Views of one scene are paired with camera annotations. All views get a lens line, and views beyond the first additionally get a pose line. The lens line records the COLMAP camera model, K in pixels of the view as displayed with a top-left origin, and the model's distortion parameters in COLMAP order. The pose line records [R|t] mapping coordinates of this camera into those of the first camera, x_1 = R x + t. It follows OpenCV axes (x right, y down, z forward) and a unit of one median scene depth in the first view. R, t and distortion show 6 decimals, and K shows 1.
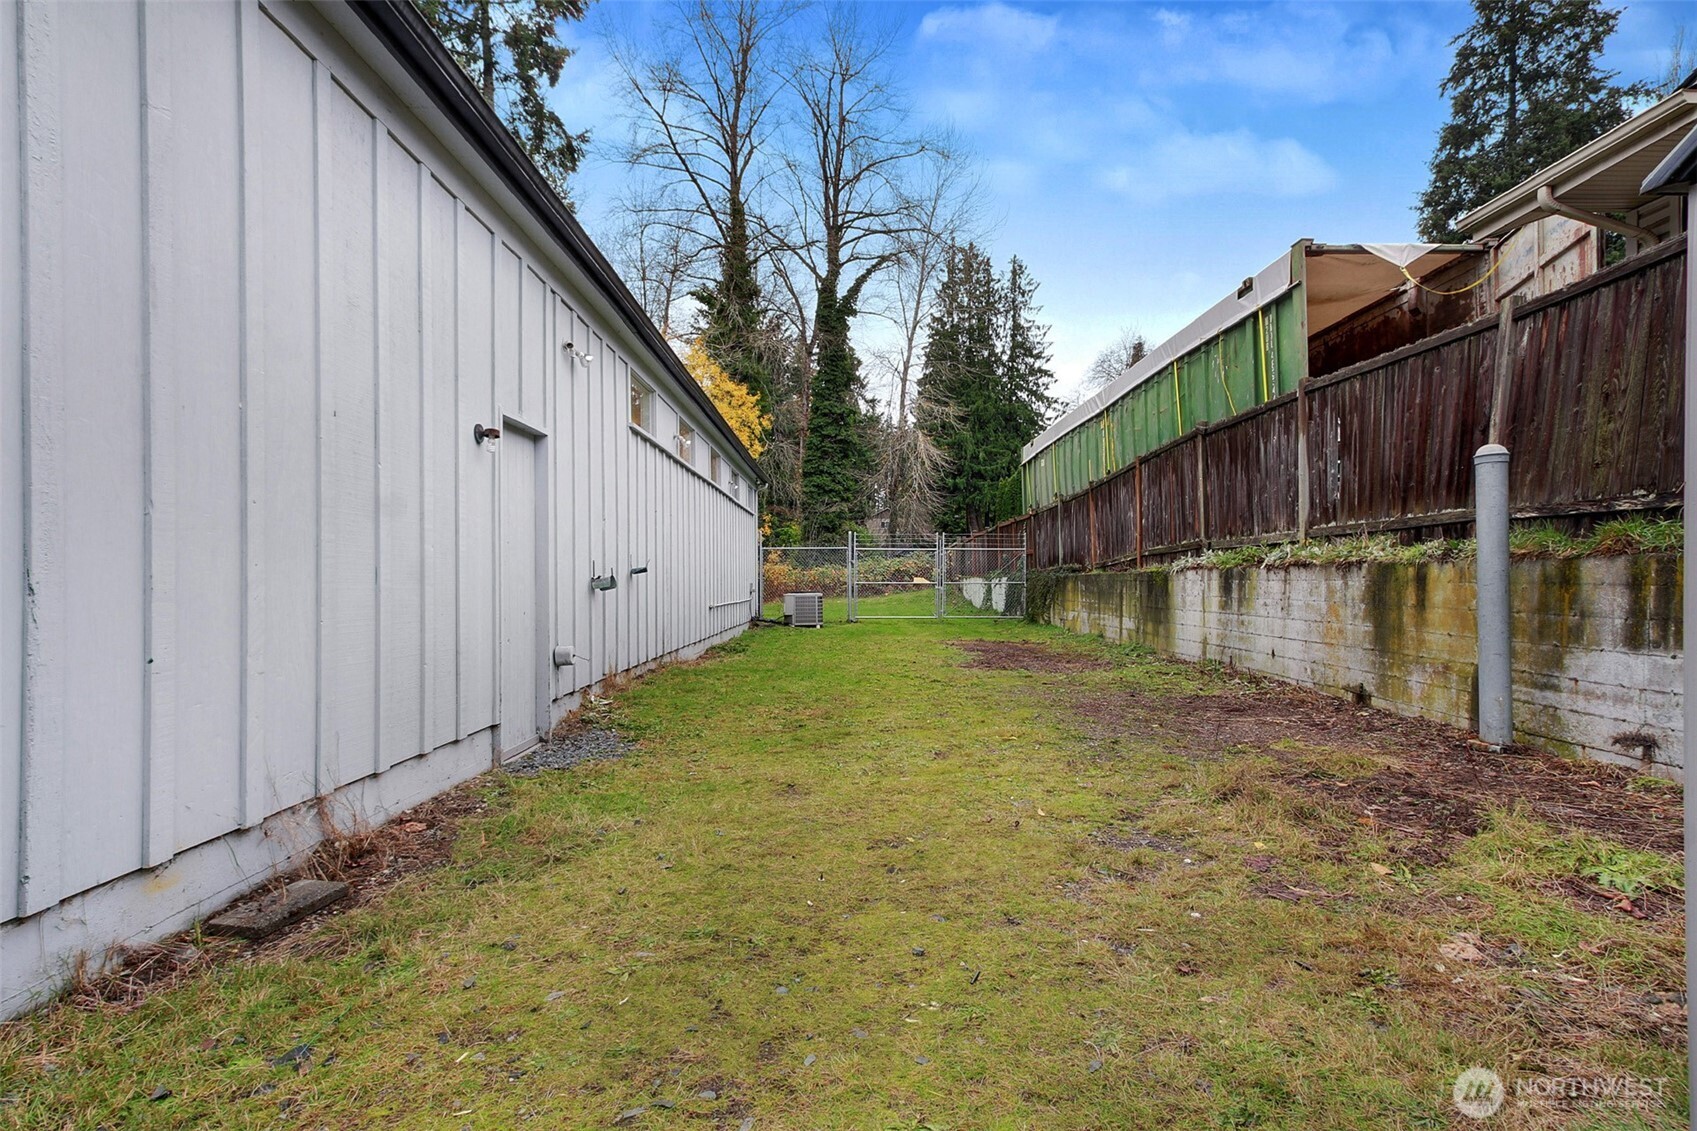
lens RADIAL K [[815.0, 0, 852.0], [0, 815.0, 567.6], [0, 0, 1]] dist [0.008633, -0.001354]
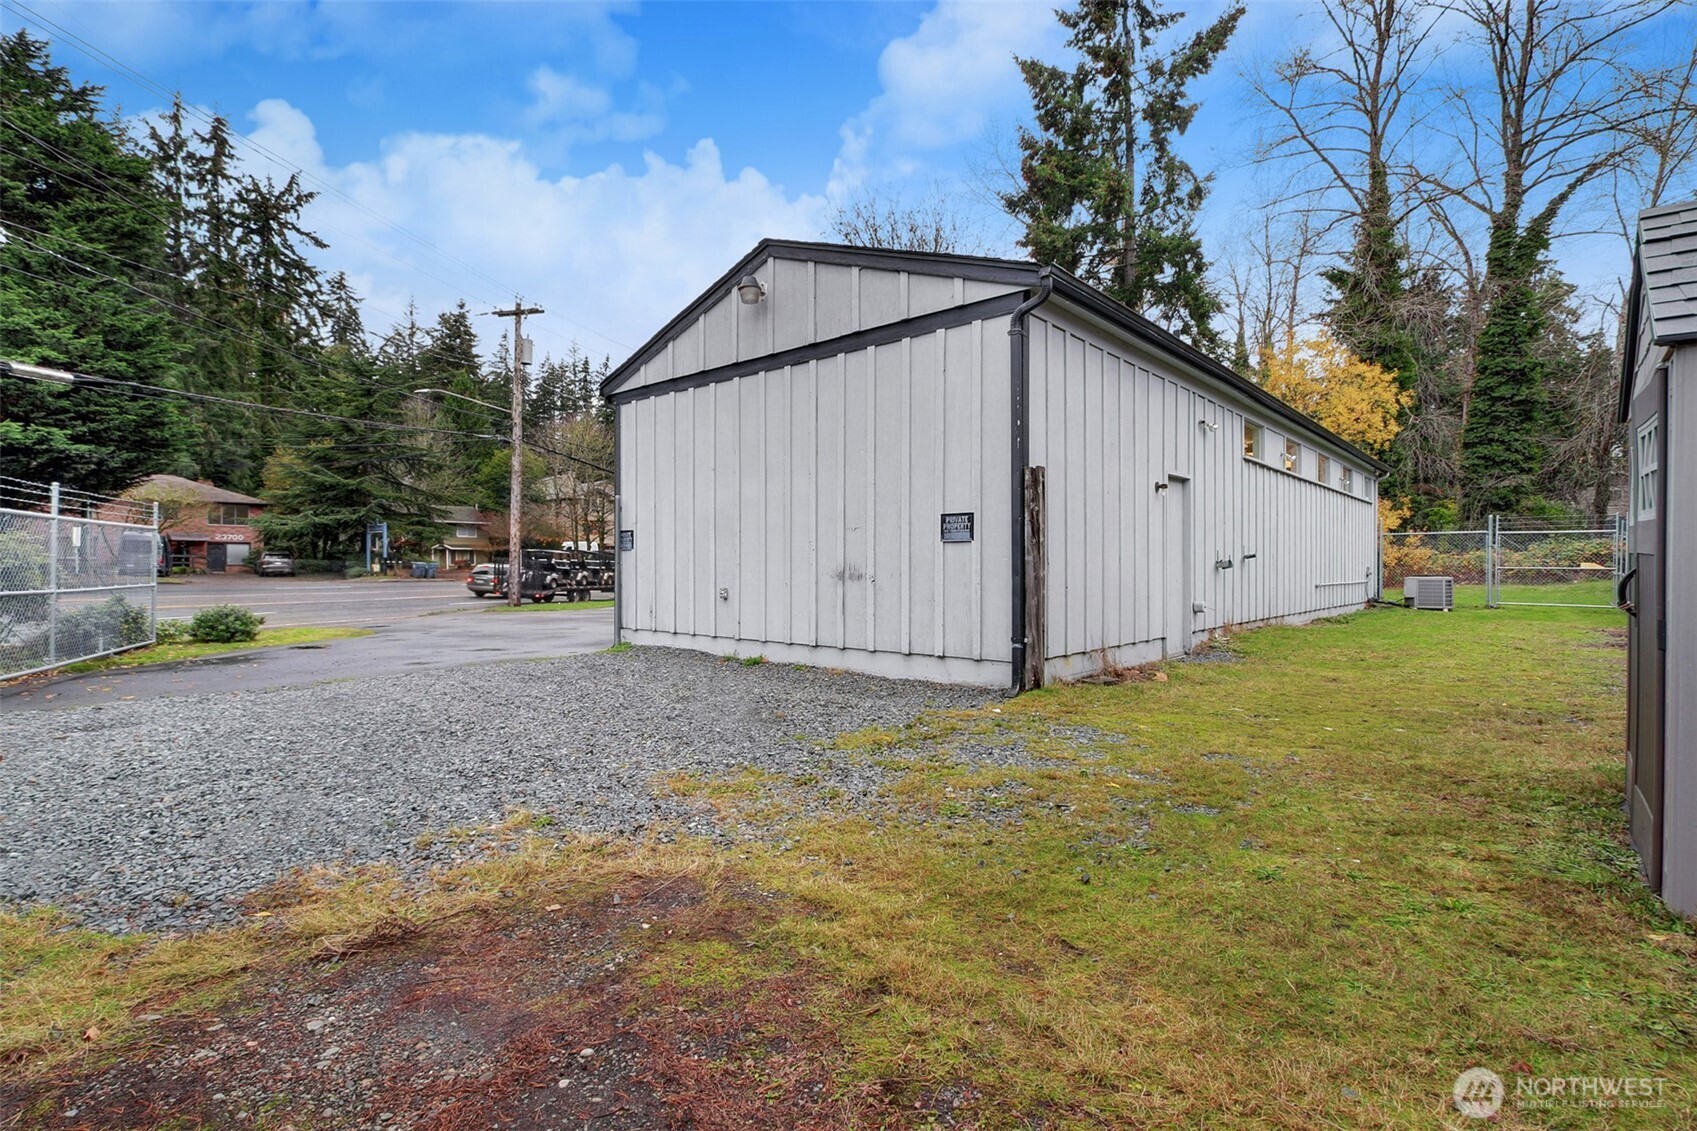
lens RADIAL K [[815.0, 0, 852.0], [0, 815.0, 567.6], [0, 0, 1]] dist [0.008633, -0.001354]
pose [[0.749349, 0.011337, -0.662078, 0.037444], [0.002468, 0.999799, 0.019913, -0.001521], [0.662171, -0.016556, 0.749170, -0.122475]]
